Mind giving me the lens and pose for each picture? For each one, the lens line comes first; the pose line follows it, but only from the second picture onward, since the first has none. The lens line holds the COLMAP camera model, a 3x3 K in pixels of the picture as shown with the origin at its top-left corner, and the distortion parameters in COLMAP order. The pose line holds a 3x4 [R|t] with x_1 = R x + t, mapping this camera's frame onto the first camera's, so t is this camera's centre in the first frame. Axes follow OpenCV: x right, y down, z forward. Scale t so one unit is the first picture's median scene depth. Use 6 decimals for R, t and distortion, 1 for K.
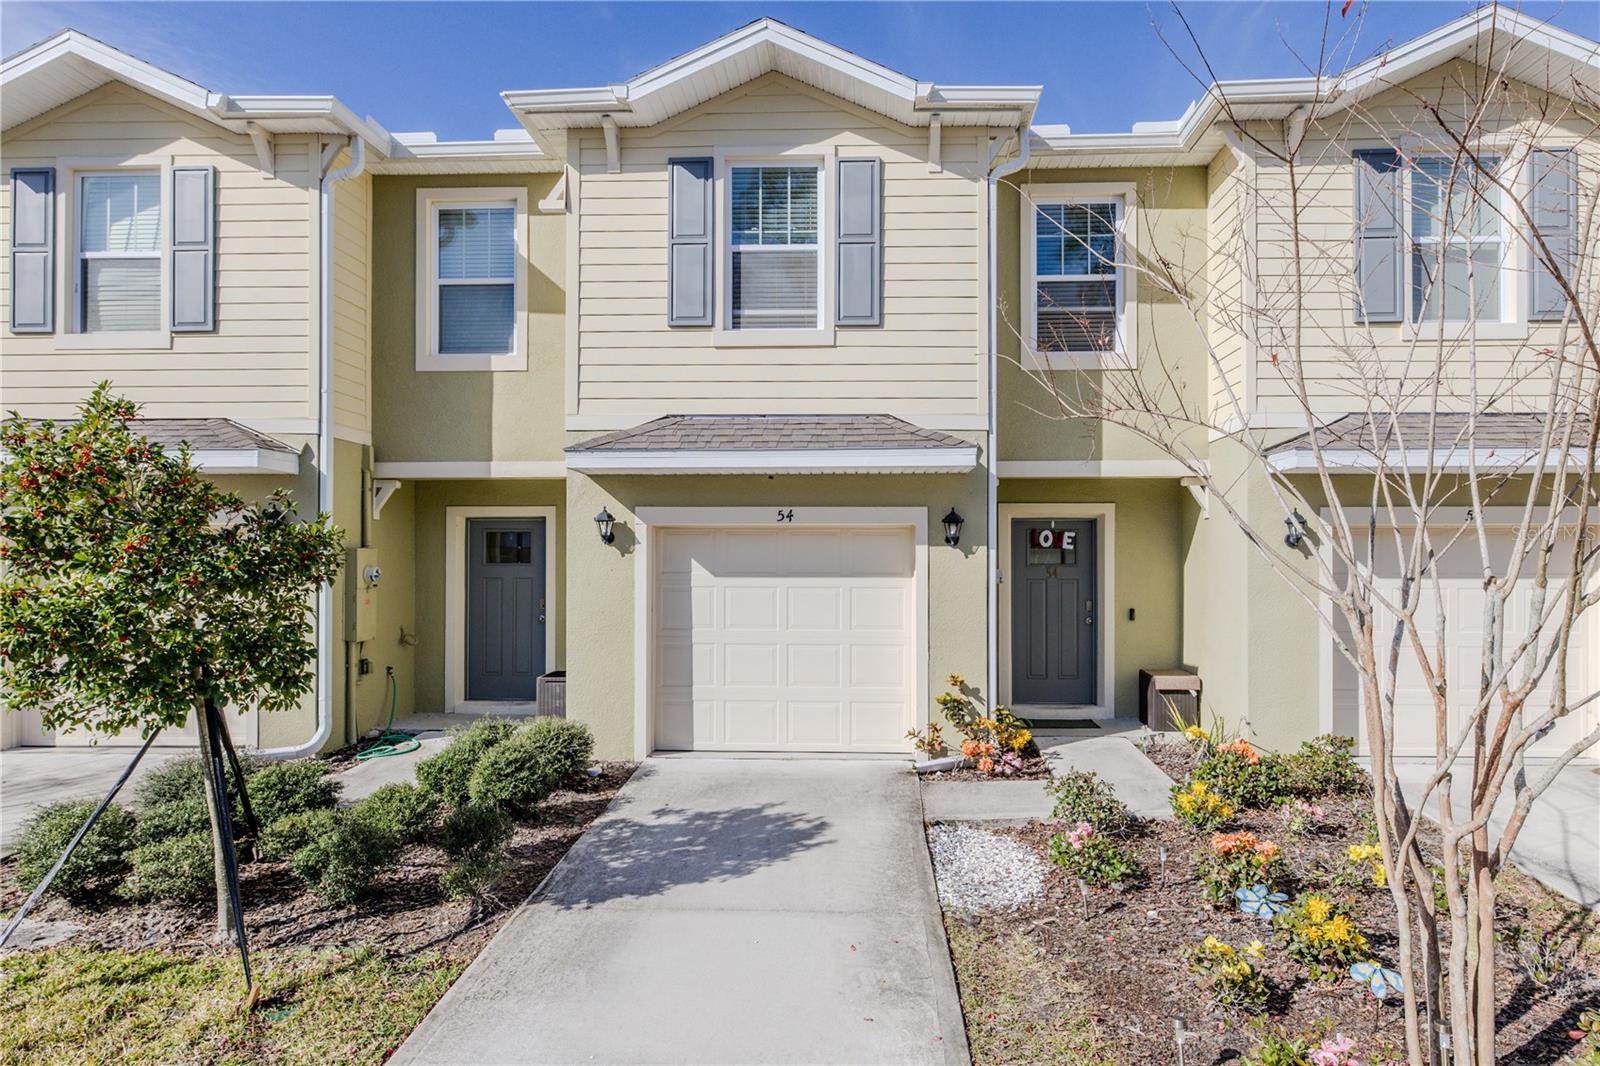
lens RADIAL K [[1336.0, 0, 800.0], [0, 1336.0, 539.1], [0, 0, 1]] dist [0.058177, 0.005306]
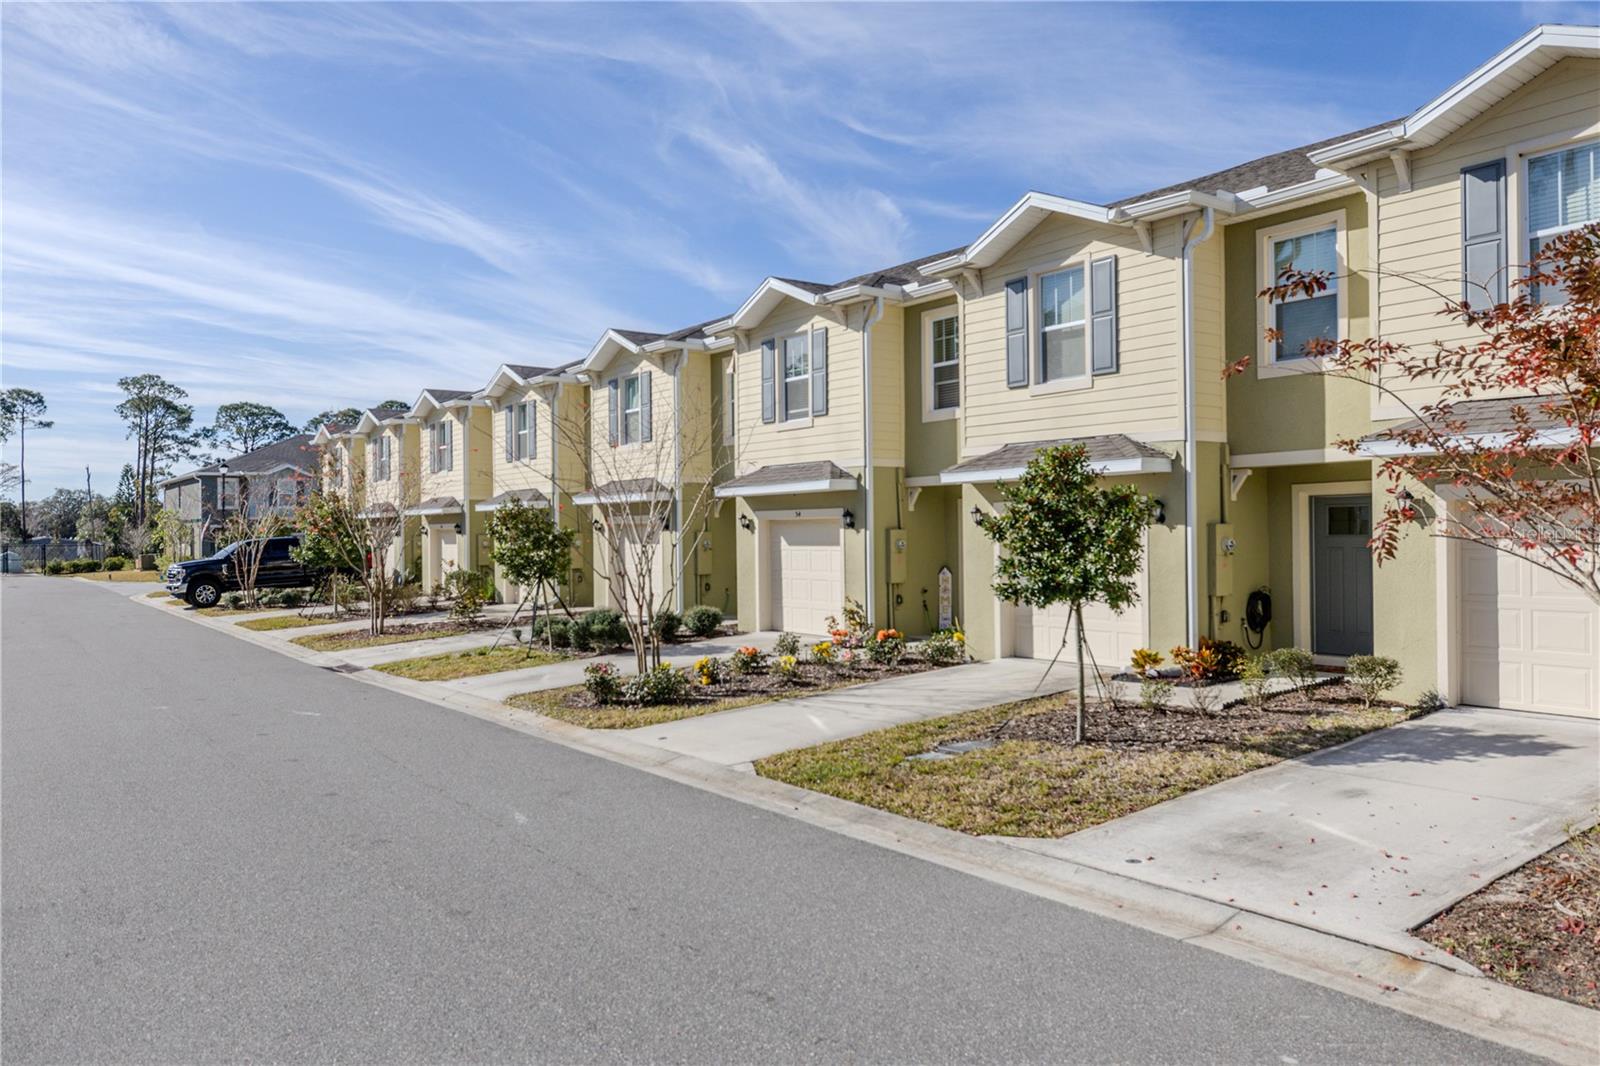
lens RADIAL K [[1114.5, 0, 800.0], [0, 1114.5, 533.0], [0, 0, 1]] dist [-0.004733, -0.001772]
pose [[0.661159, -0.010533, -0.750172, 0.226298], [0.021753, 0.999750, 0.005134, 0.000344], [0.749930, -0.019713, 0.661223, -0.016199]]
